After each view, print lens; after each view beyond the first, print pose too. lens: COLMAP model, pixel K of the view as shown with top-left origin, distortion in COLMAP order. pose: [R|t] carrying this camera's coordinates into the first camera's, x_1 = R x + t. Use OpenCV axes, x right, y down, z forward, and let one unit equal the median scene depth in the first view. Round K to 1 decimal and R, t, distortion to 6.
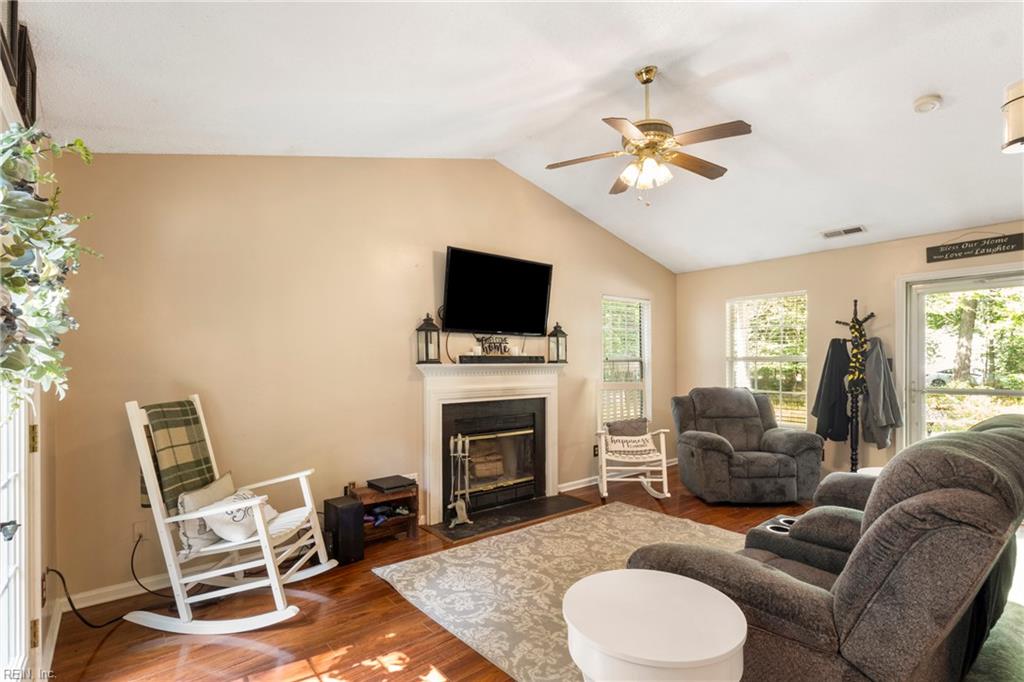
lens RADIAL K [[494.2, 0, 517.8], [0, 494.2, 370.9], [0, 0, 1]] dist [-0.000255, -0.000049]
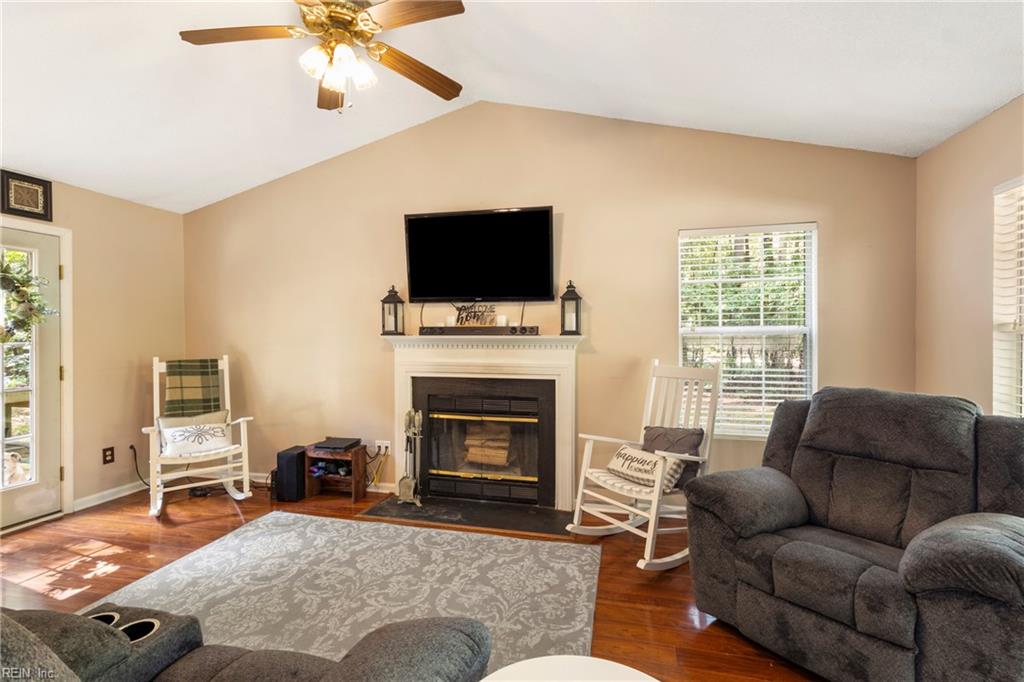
lens RADIAL K [[473.1, 0, 512.0], [0, 473.1, 341.0], [0, 0, 1]] dist [0.001768, 0.000656]
pose [[0.595037, 0.016515, -0.803529, 0.714648], [-0.013653, 0.999852, 0.010439, -0.015795], [0.803582, 0.004759, 0.595175, 0.596357]]
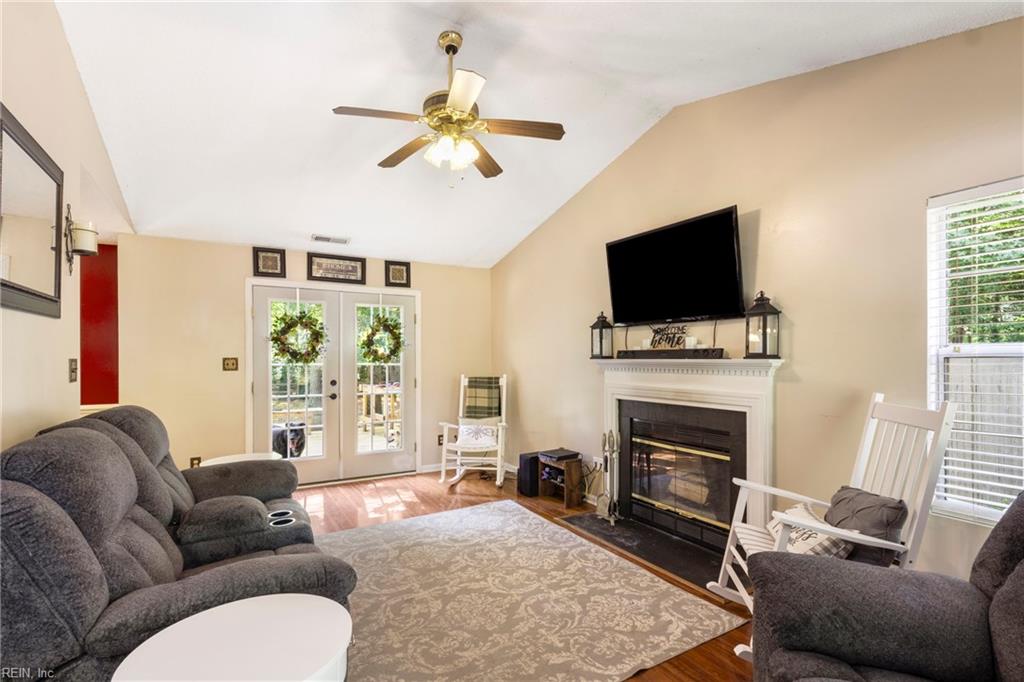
lens RADIAL K [[479.8, 0, 515.1], [0, 479.8, 362.9], [0, 0, 1]] dist [0.000537, 0.000175]
pose [[-0.155796, 0.017049, -0.987642, 0.840105], [-0.008300, 0.999793, 0.018568, -0.022640], [0.987754, 0.011090, -0.155622, 0.939922]]
